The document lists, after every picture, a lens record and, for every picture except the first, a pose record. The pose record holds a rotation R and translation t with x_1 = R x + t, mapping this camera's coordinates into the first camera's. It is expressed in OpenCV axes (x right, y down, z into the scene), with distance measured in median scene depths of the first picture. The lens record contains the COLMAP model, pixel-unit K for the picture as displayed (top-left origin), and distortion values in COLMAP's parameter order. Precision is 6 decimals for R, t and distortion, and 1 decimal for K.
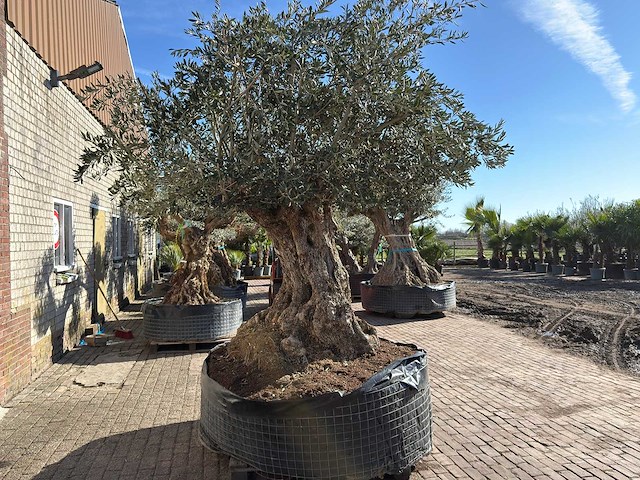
lens RADIAL K [[450.4, 0, 320.0], [0, 450.4, 240.0], [0, 0, 1]] dist [0.073316, -0.107776]
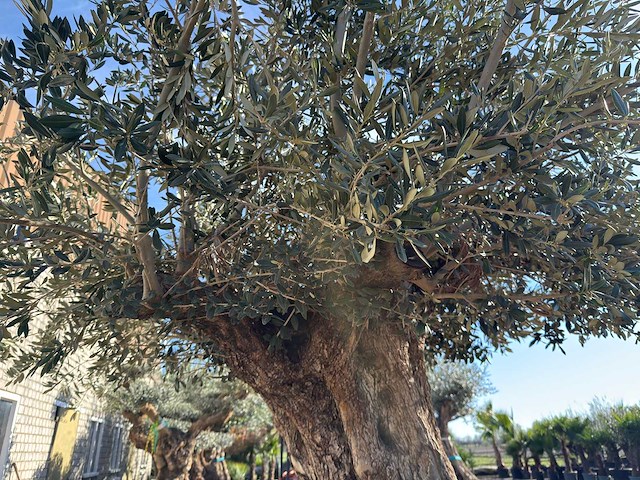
lens RADIAL K [[440.0, 0, 319.9], [0, 440.0, 252.6], [0, 0, 1]] dist [-0.007583, -0.003208]
pose [[0.999680, -0.022045, -0.012410, -0.023522], [0.015059, 0.912724, -0.408300, 0.004452], [0.020328, 0.407982, 0.912764, 0.201802]]
